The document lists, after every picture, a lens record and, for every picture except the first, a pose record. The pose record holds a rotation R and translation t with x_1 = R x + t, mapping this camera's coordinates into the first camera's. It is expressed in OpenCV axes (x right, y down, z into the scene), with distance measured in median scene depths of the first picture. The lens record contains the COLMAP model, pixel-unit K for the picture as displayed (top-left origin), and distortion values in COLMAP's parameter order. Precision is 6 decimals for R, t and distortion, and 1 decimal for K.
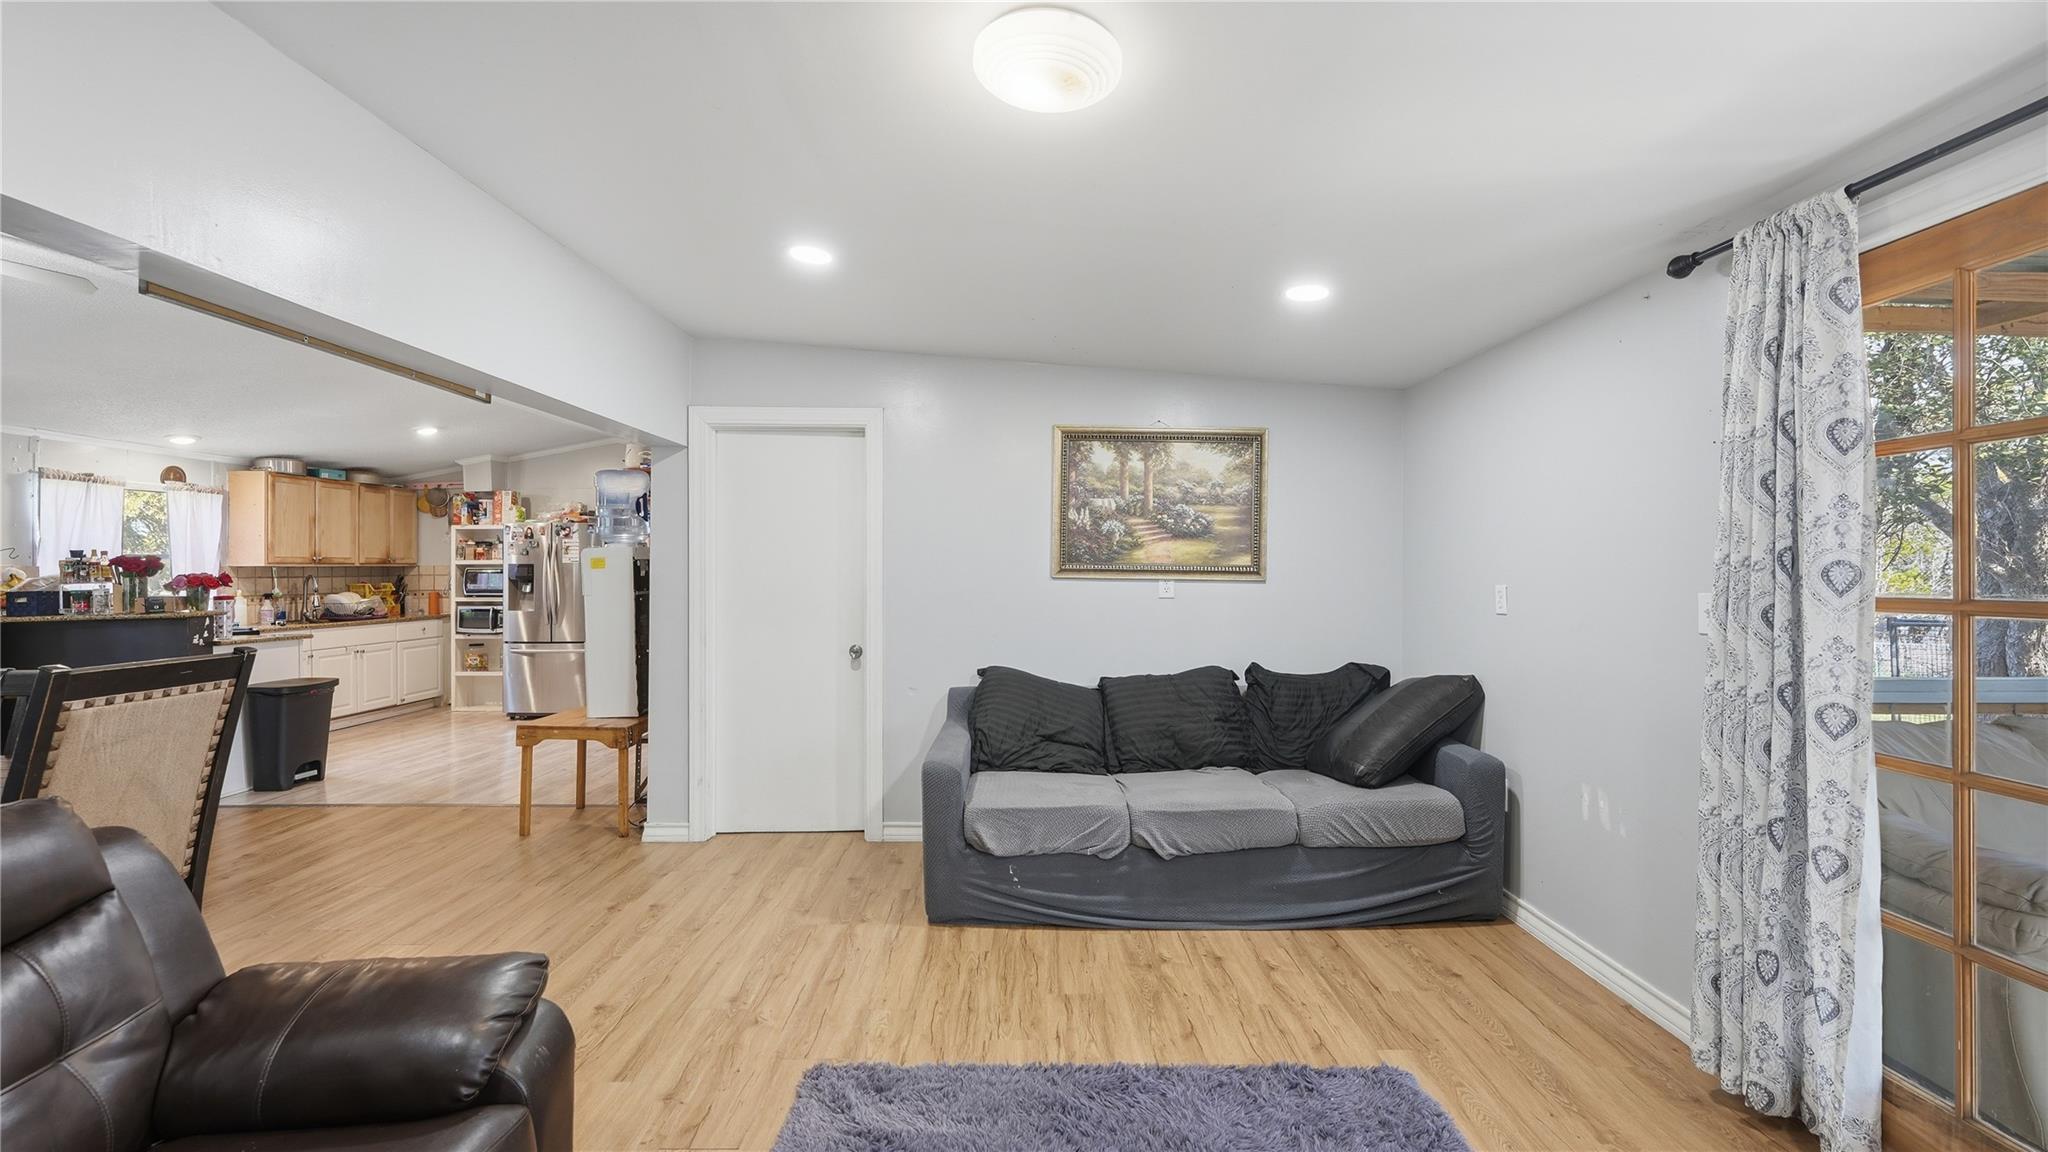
lens RADIAL K [[847.3, 0, 1036.3], [0, 847.3, 566.0], [0, 0, 1]] dist [-0.002360, 0.002319]
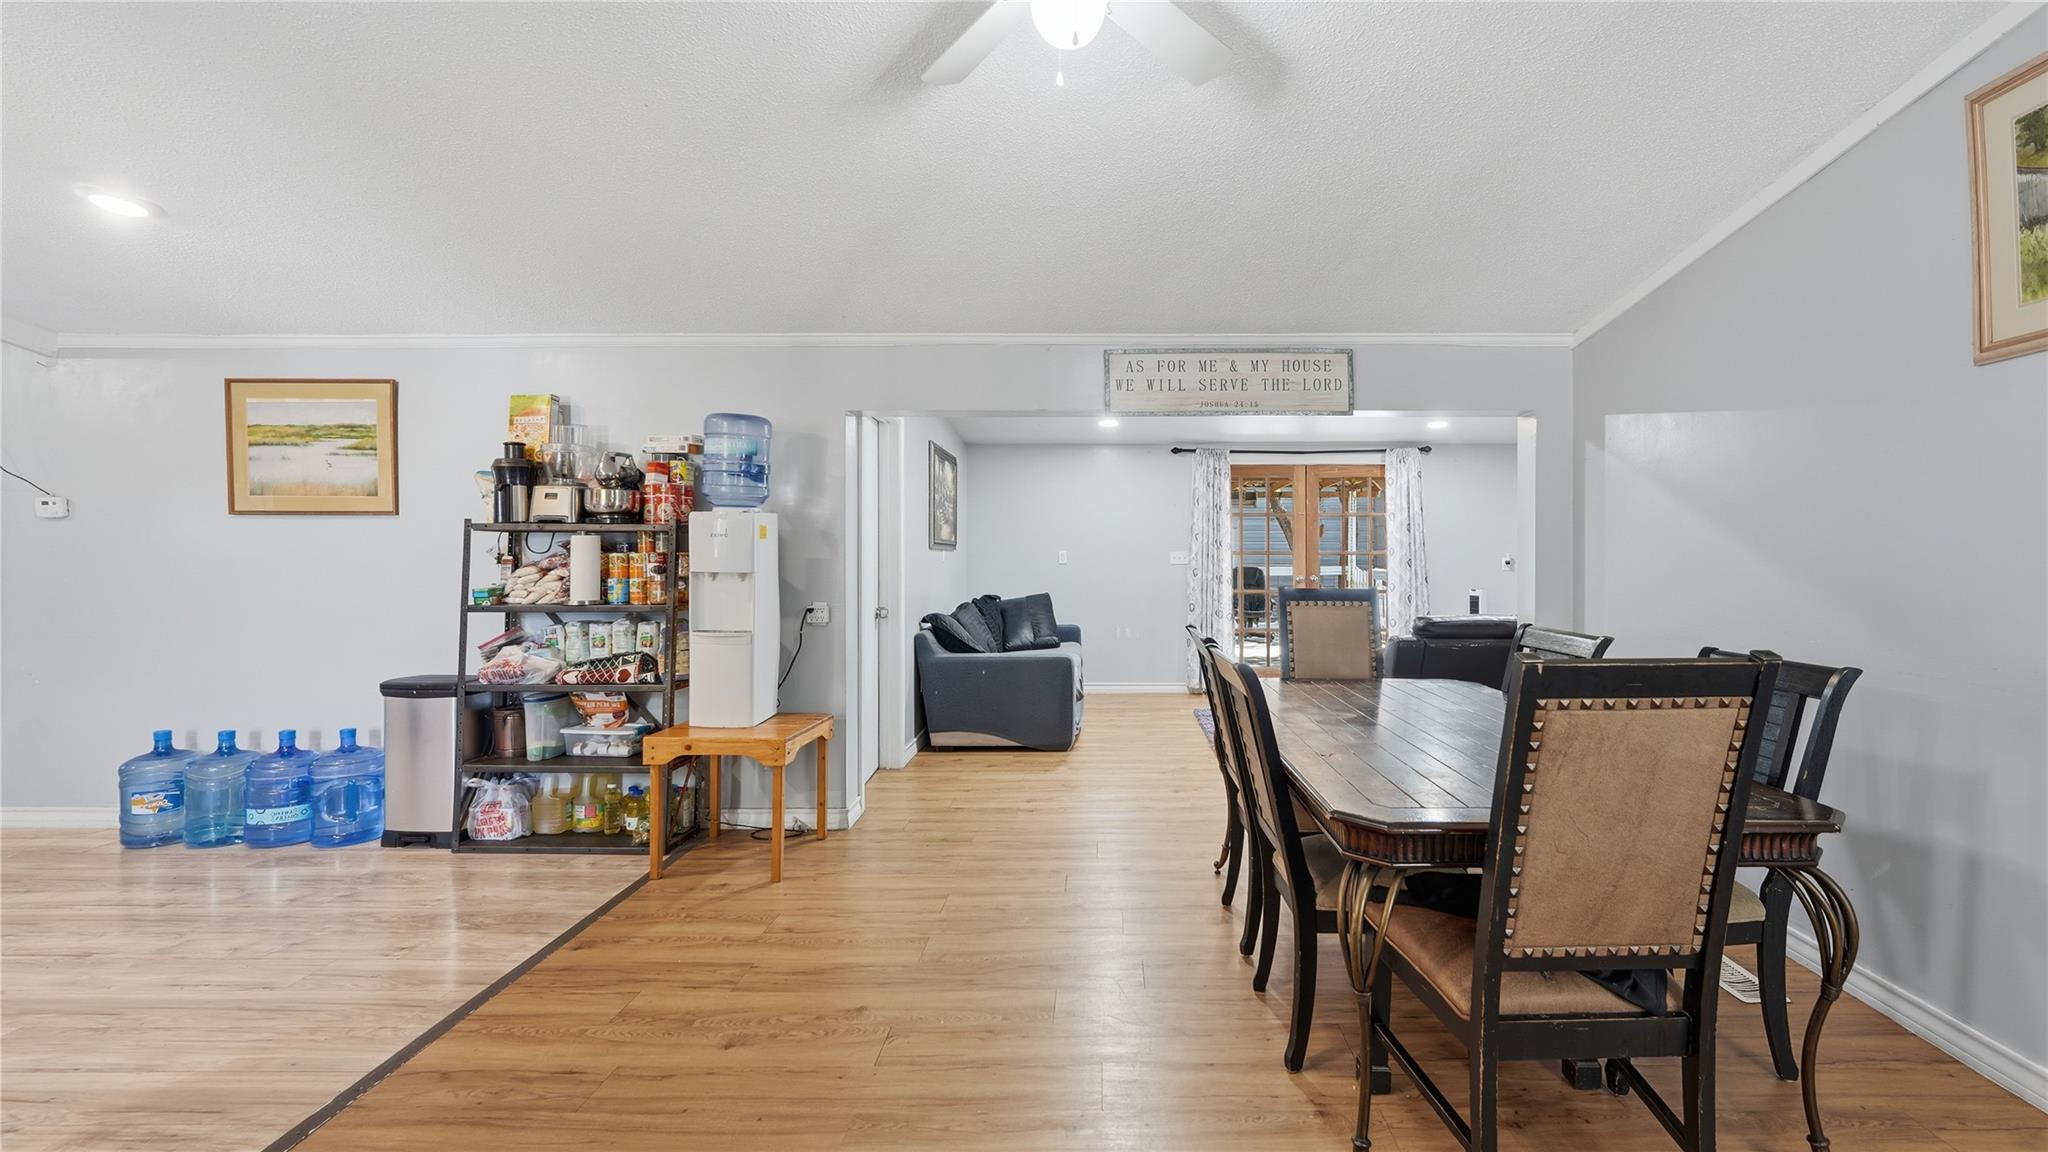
lens RADIAL K [[878.4, 0, 1108.6], [0, 878.4, 548.7], [0, 0, 1]] dist [0.006974, -0.001483]
pose [[-0.008022, -0.000622, 0.999968, -0.854497], [-0.006759, 0.999977, 0.000568, 0.005961], [-0.999945, -0.006754, -0.008026, 0.424404]]
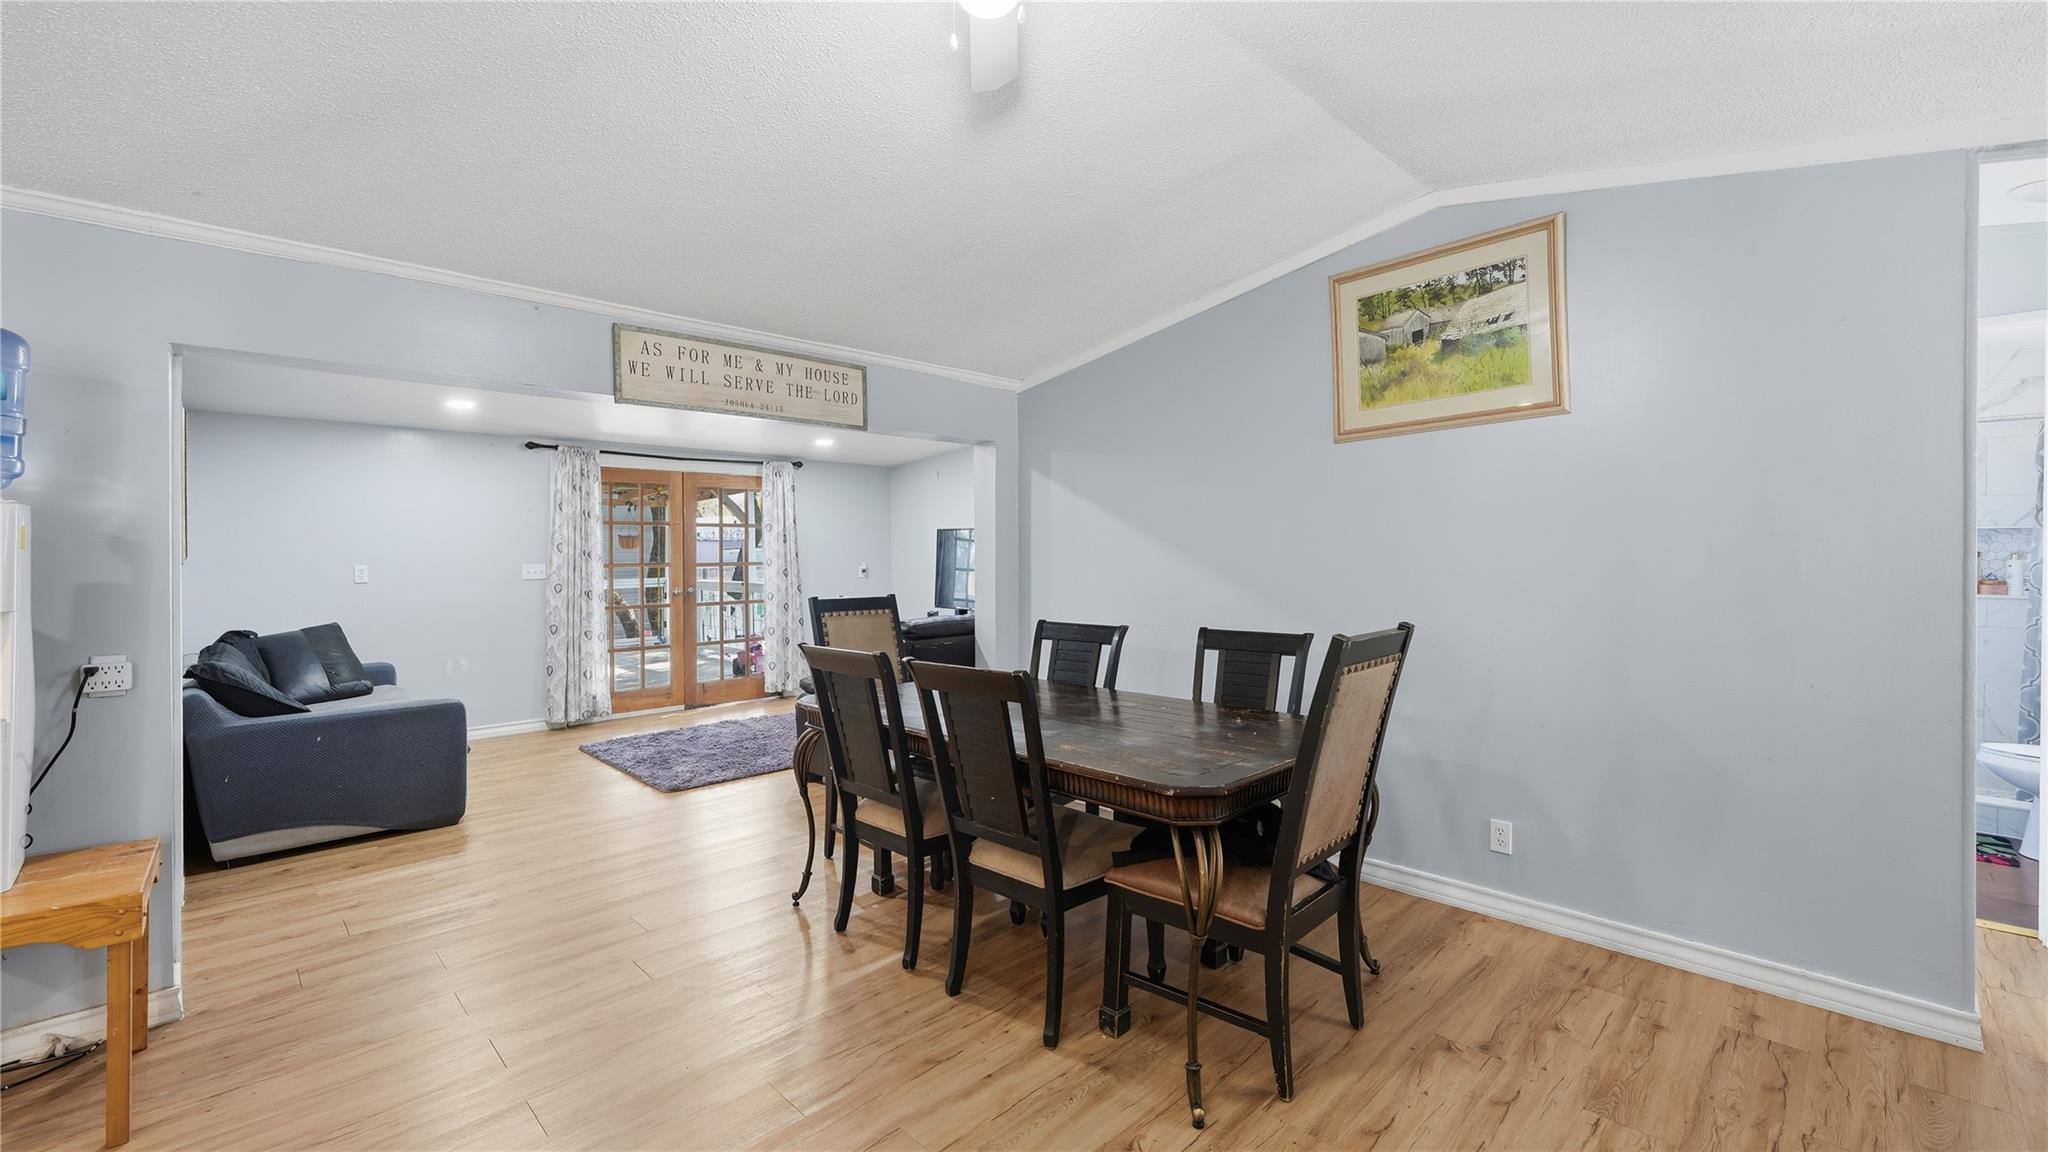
lens RADIAL K [[847.3, 0, 1028.8], [0, 847.3, 556.6], [0, 0, 1]] dist [-0.002360, 0.002319]
pose [[-0.703999, 0.004469, 0.710187, -0.765259], [0.003329, 0.999990, -0.002994, 0.005633], [-0.710193, 0.000257, -0.704007, 0.588172]]
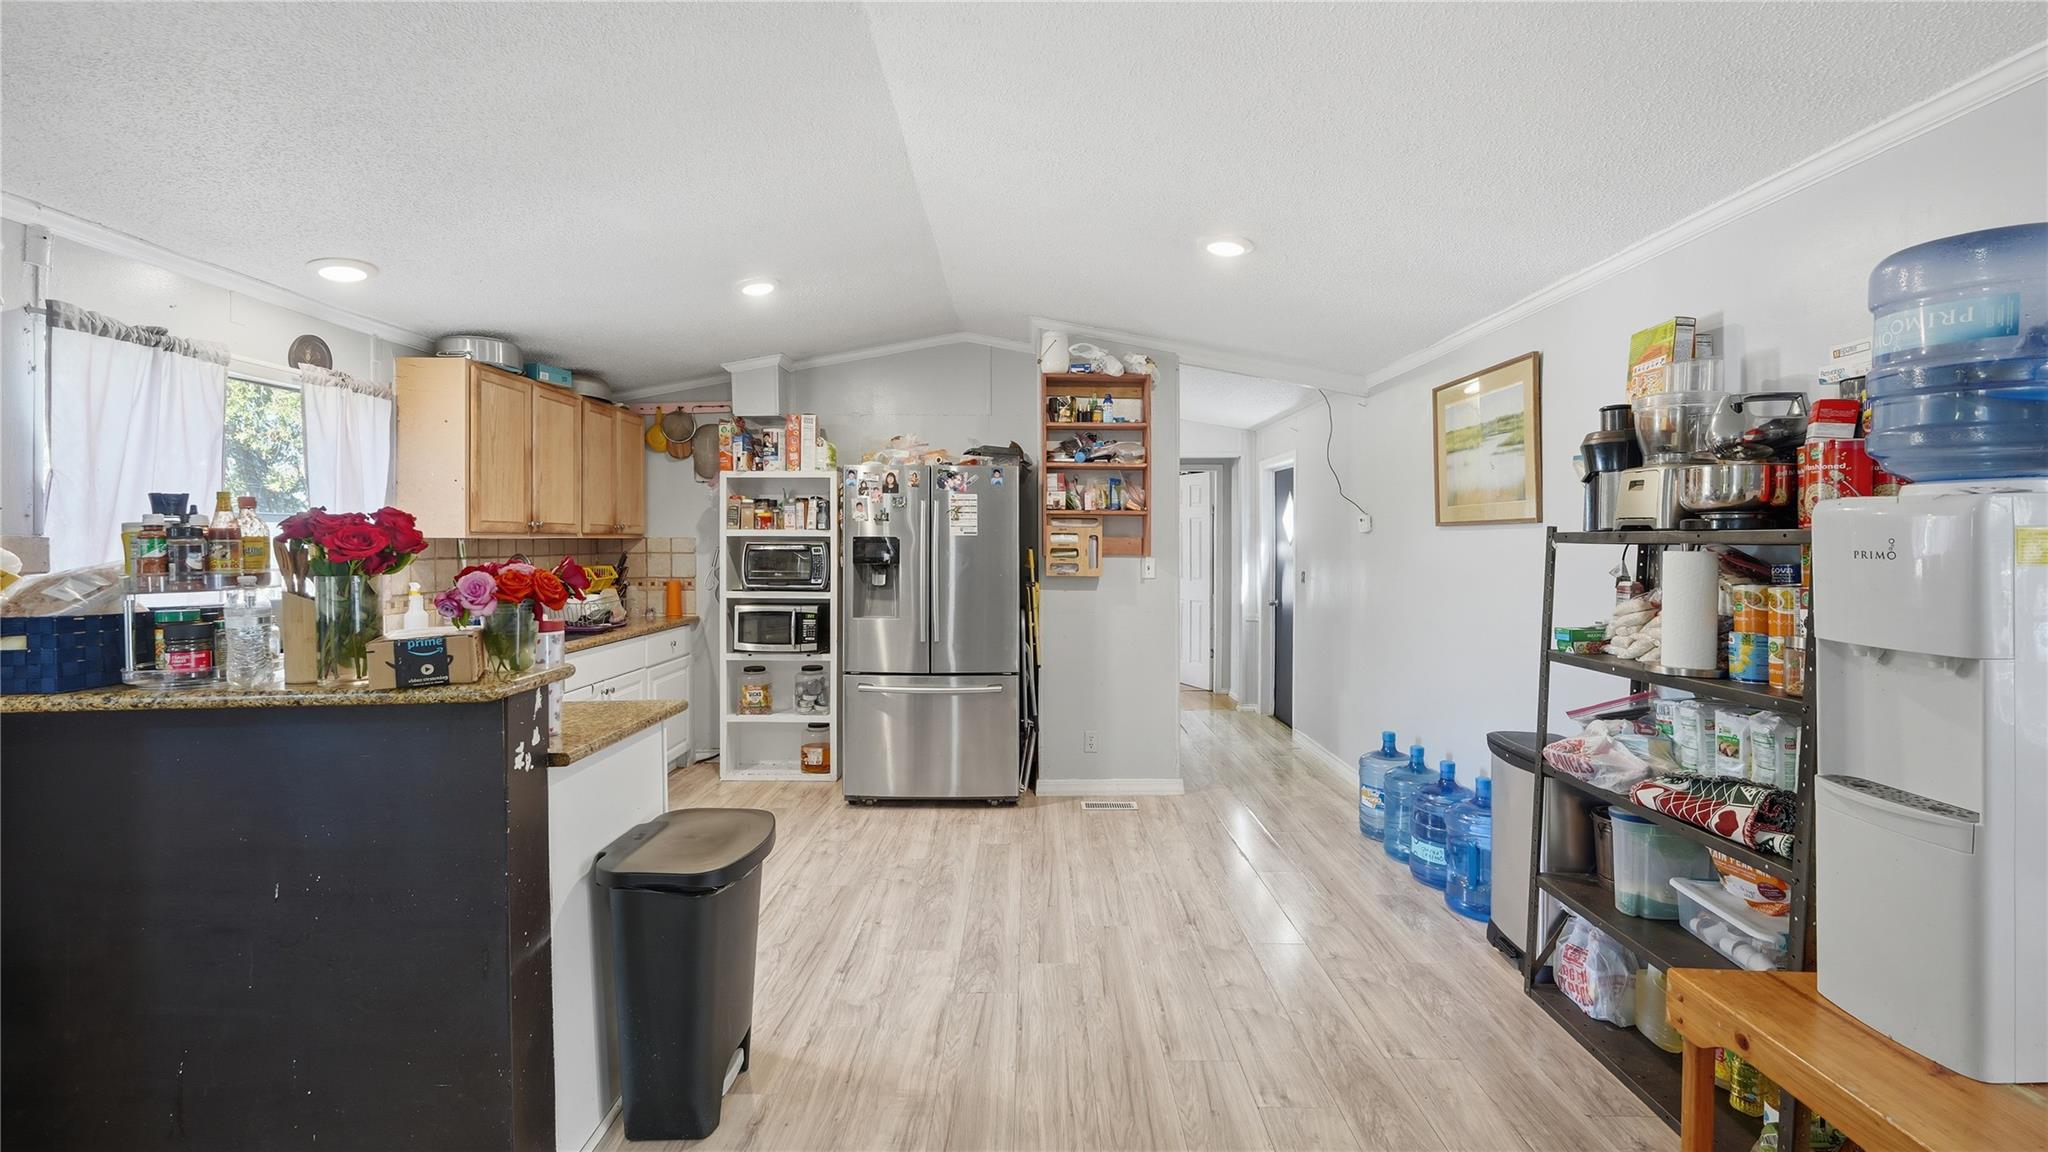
lens RADIAL K [[847.3, 0, 1029.4], [0, 847.3, 543.3], [0, 0, 1]] dist [-0.002360, 0.002319]
pose [[0.999943, 0.008152, 0.006883, -0.540769], [-0.008193, 0.999949, 0.005862, -0.002208], [-0.006835, -0.005918, 0.999959, 0.450502]]
